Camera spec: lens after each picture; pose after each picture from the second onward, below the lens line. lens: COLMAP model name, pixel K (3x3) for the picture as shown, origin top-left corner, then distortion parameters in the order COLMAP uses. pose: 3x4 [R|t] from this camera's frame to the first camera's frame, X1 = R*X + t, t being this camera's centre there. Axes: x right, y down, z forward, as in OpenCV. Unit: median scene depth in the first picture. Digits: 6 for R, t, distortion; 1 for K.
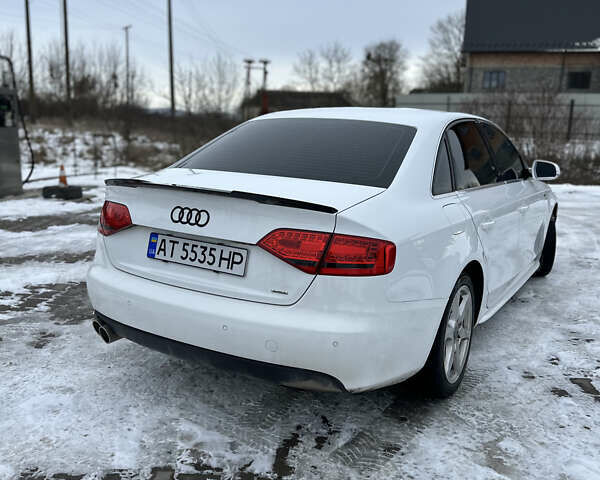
lens RADIAL K [[558.0, 0, 300.0], [0, 558.0, 240.0], [0, 0, 1]] dist [0.148678, -0.276701]
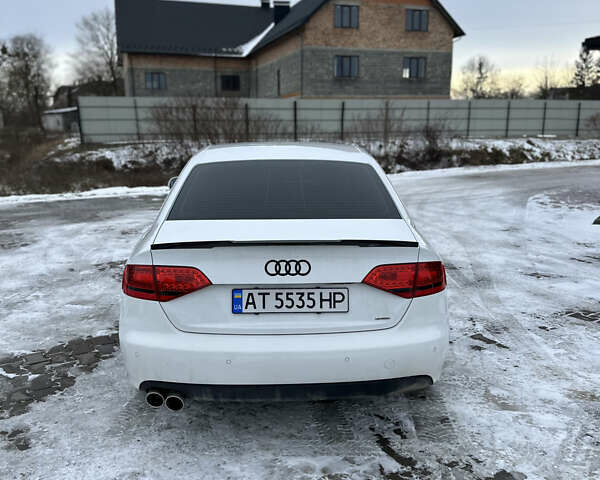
lens RADIAL K [[558.0, 0, 300.0], [0, 558.0, 240.0], [0, 0, 1]] dist [0.148678, -0.276701]
pose [[0.832040, -0.141388, 0.536395, -0.695687], [0.139073, 0.989258, 0.045032, -0.130609], [-0.537000, 0.037130, 0.842765, 0.070726]]
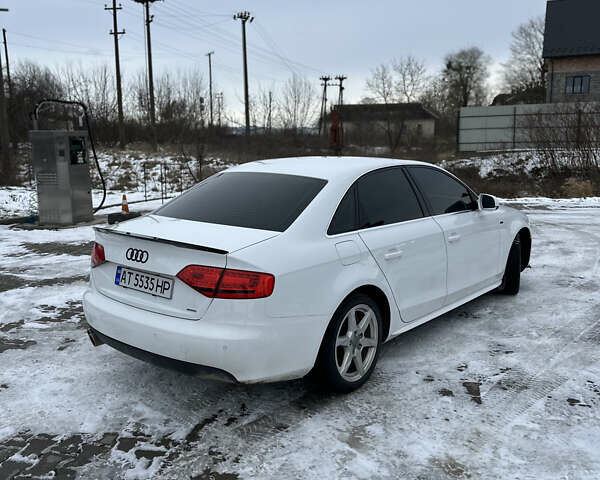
lens RADIAL K [[558.0, 0, 300.0], [0, 558.0, 240.0], [0, 0, 1]] dist [0.148678, -0.276701]
pose [[0.988827, -0.011650, -0.148609, 0.383924], [0.008407, 0.999713, -0.022430, -0.042326], [0.148827, 0.020930, 0.988642, -0.304585]]
